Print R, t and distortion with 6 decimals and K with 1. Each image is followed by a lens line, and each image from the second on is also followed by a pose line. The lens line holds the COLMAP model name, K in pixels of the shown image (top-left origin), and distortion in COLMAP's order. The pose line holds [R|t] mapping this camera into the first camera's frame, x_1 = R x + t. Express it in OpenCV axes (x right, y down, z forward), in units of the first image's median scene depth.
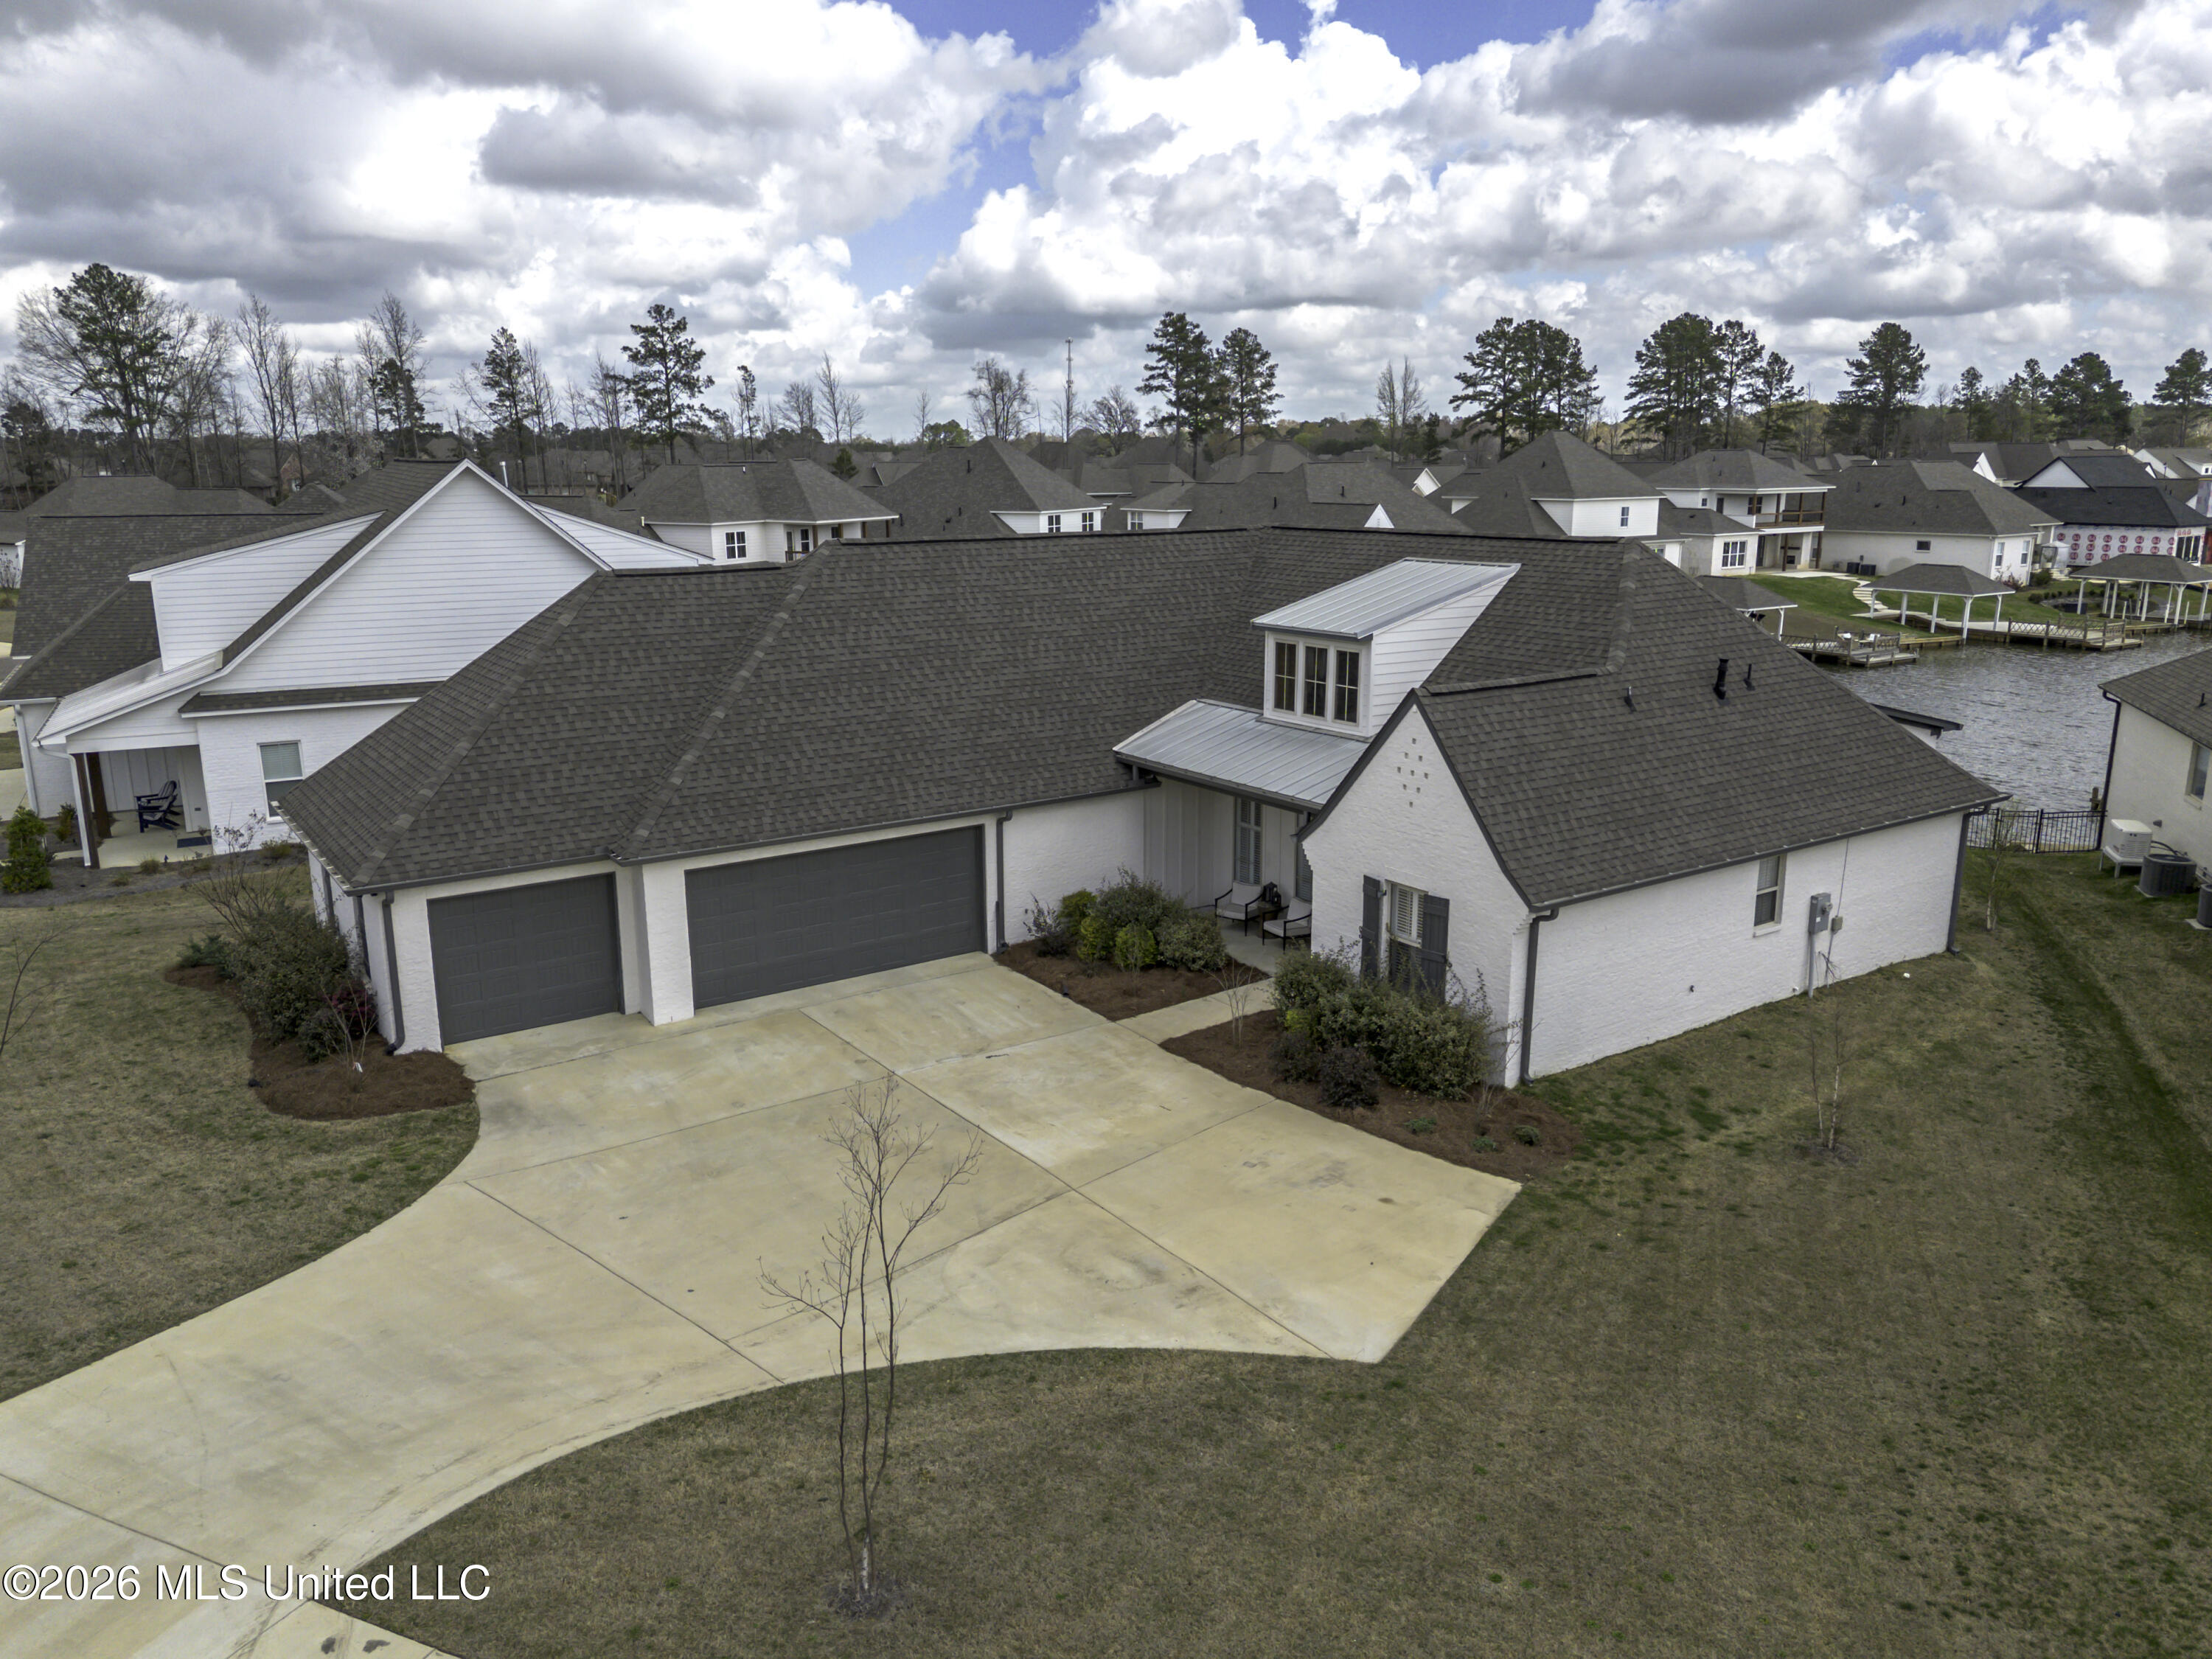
lens RADIAL K [[1586.2, 0, 1106.0], [0, 1586.2, 829.5], [0, 0, 1]] dist [0.084258, -0.097304]
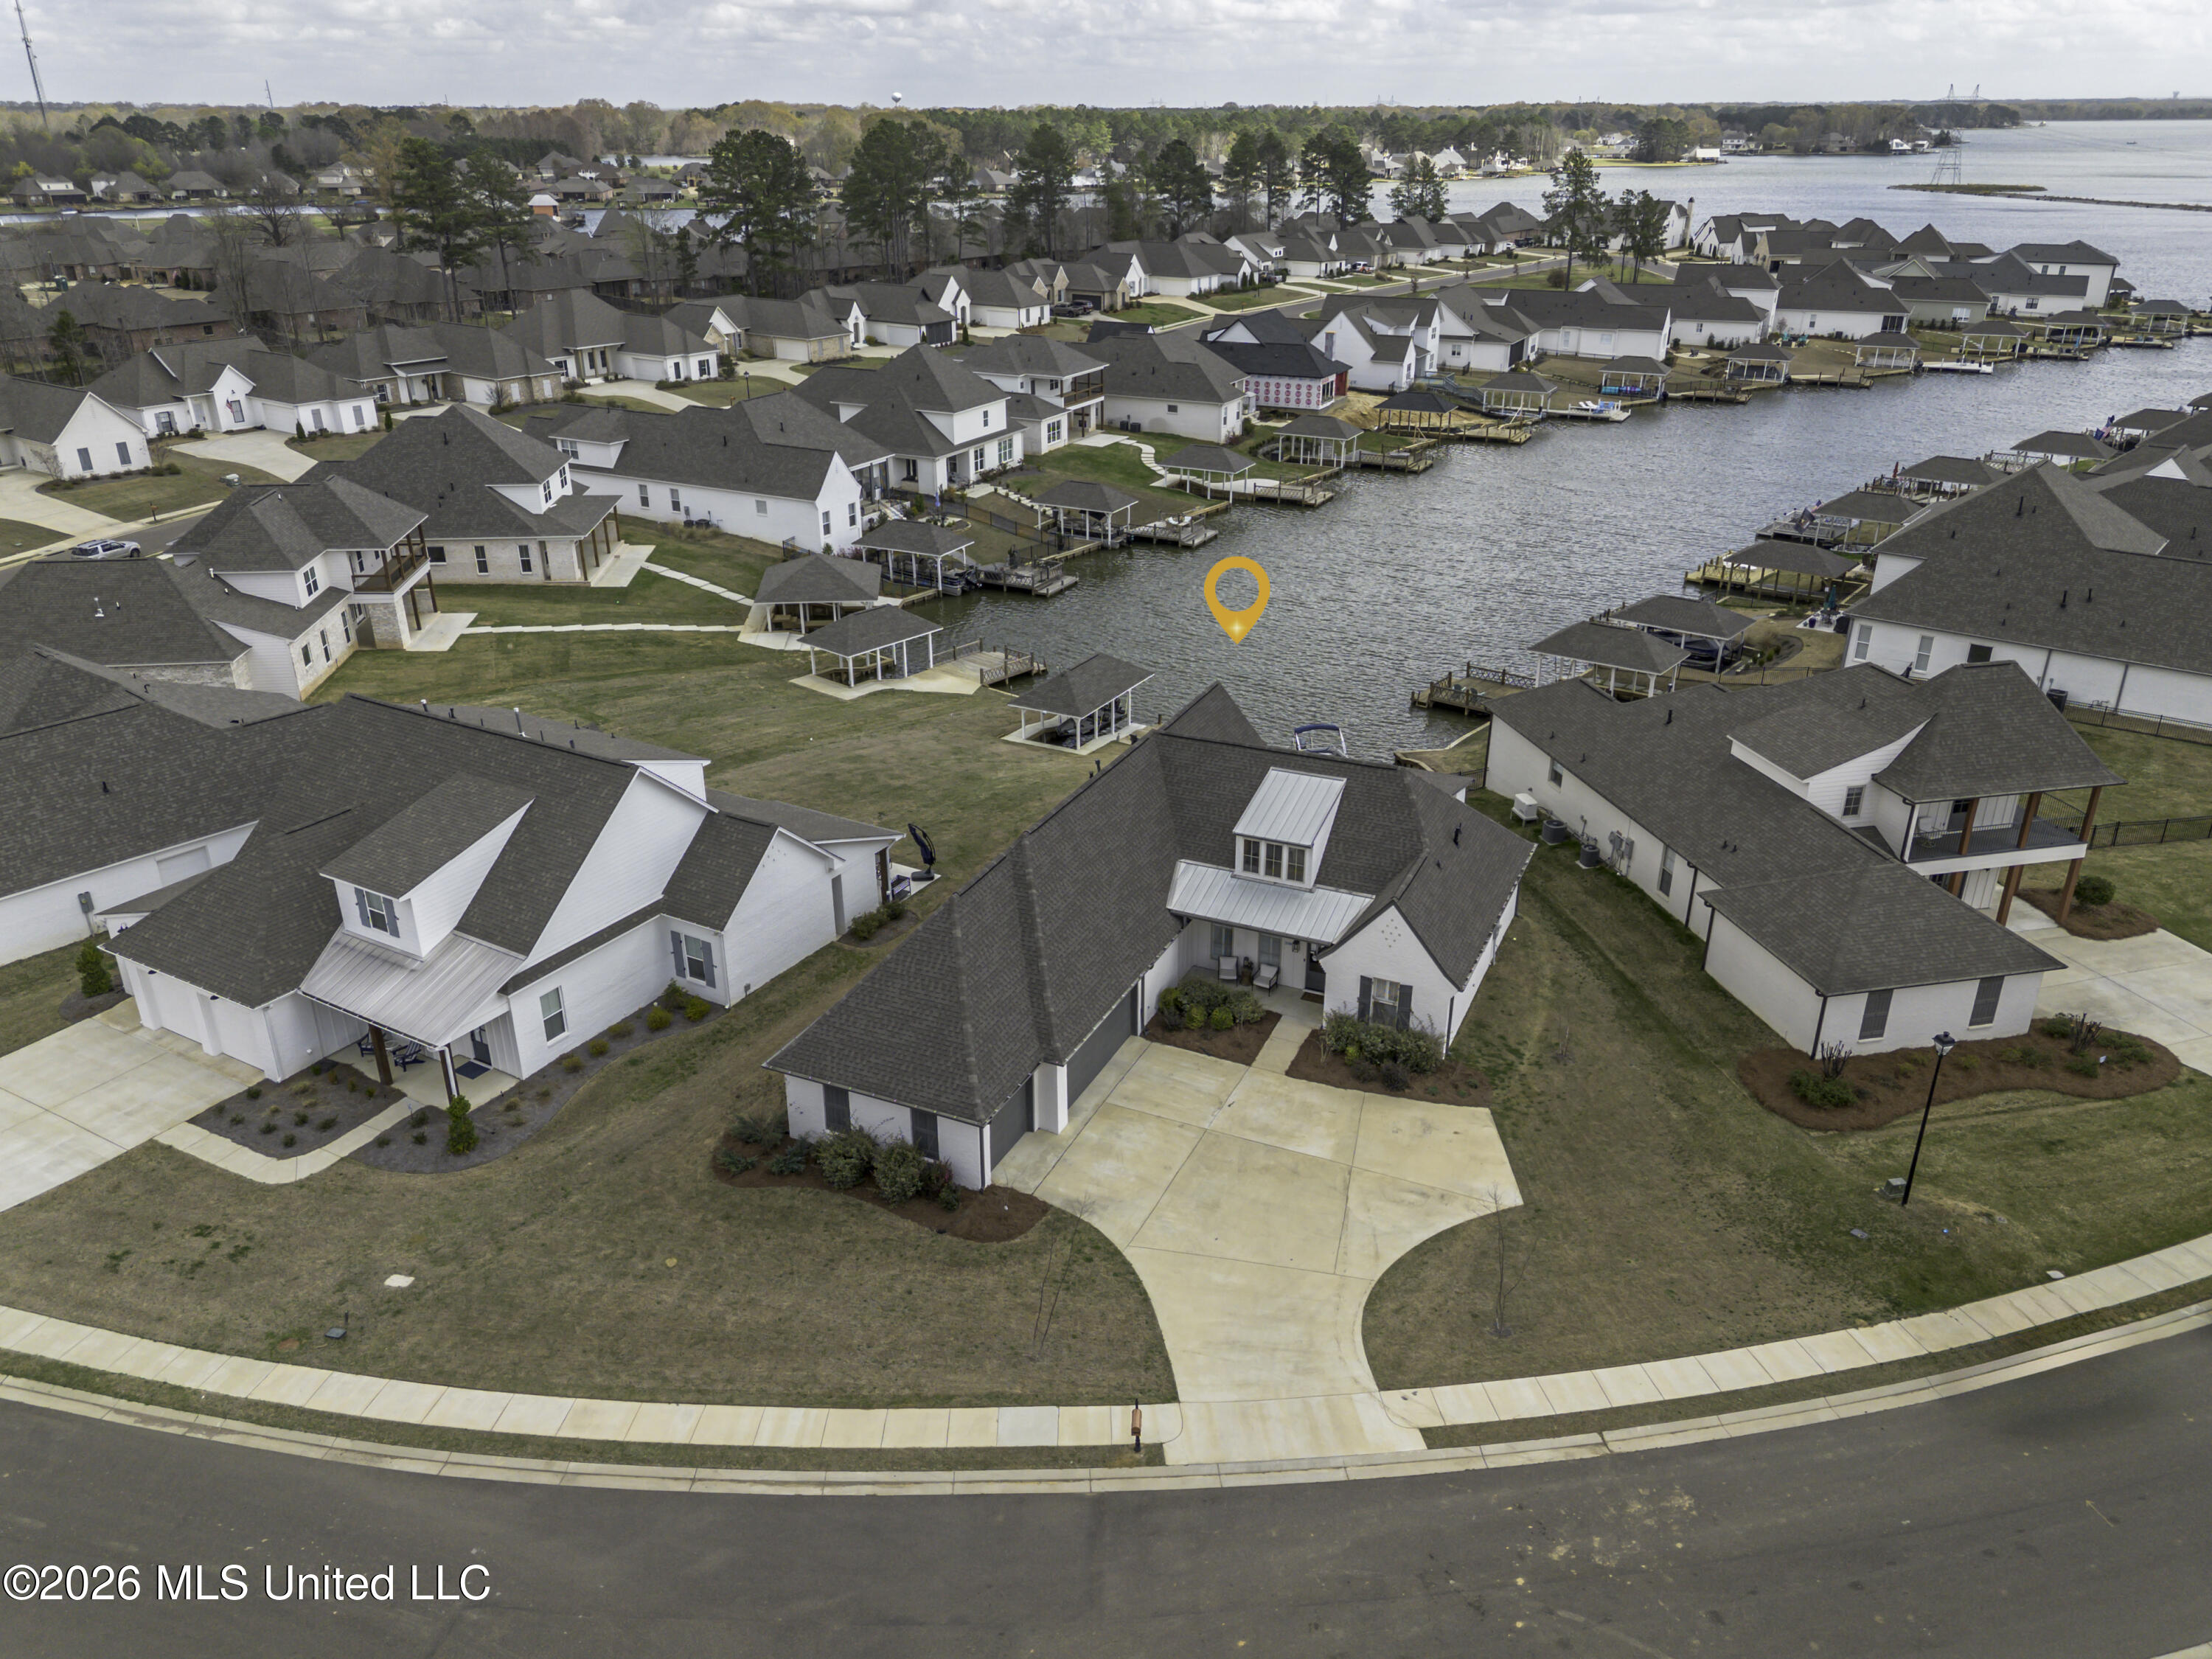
lens RADIAL K [[1586.2, 0, 1106.0], [0, 1586.2, 829.5], [0, 0, 1]] dist [0.039956, -0.000127]
pose [[0.858607, -0.206067, 0.469393, -1.019103], [0.114003, 0.969475, 0.217074, -0.618807], [-0.499797, -0.132869, 0.855891, -0.587775]]
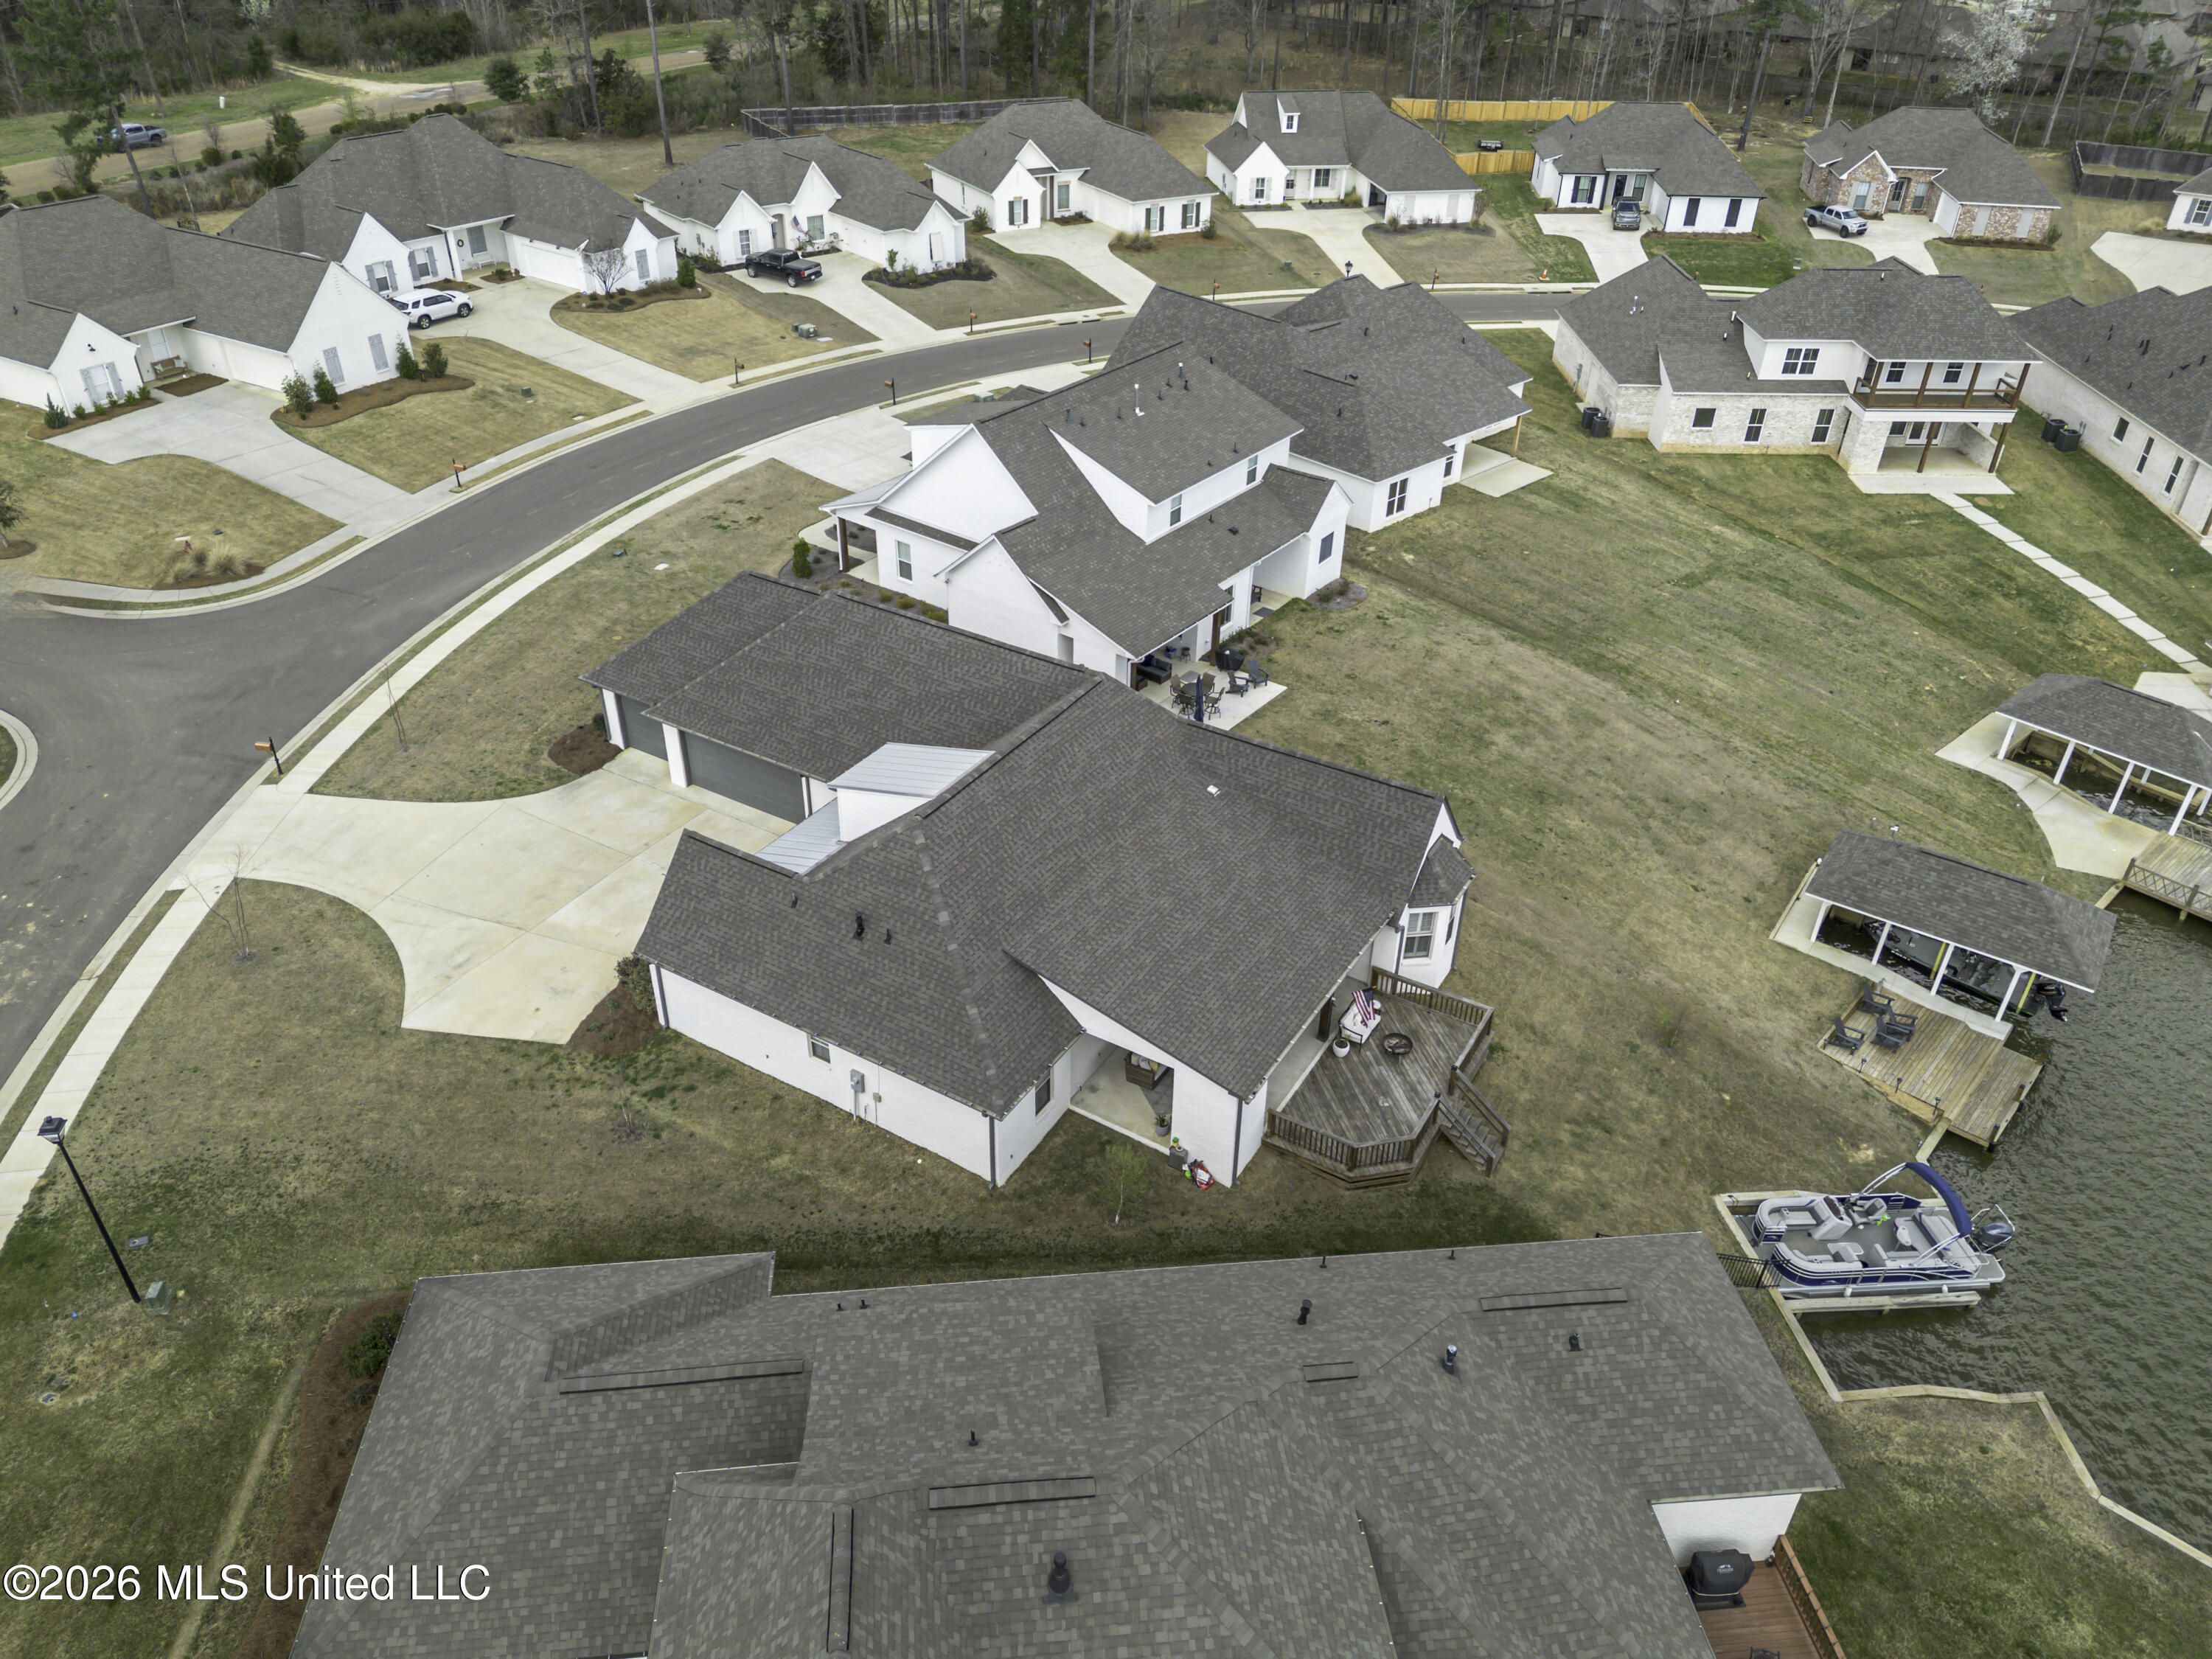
lens RADIAL K [[1564.9, 0, 1106.0], [0, 1564.9, 829.5], [0, 0, 1]] dist [0.075115, -0.073724]
pose [[0.410451, 0.514484, -0.752885, 1.587943], [-0.228336, 0.857322, 0.461369, -0.935371], [0.882832, -0.017459, 0.469364, 0.491990]]
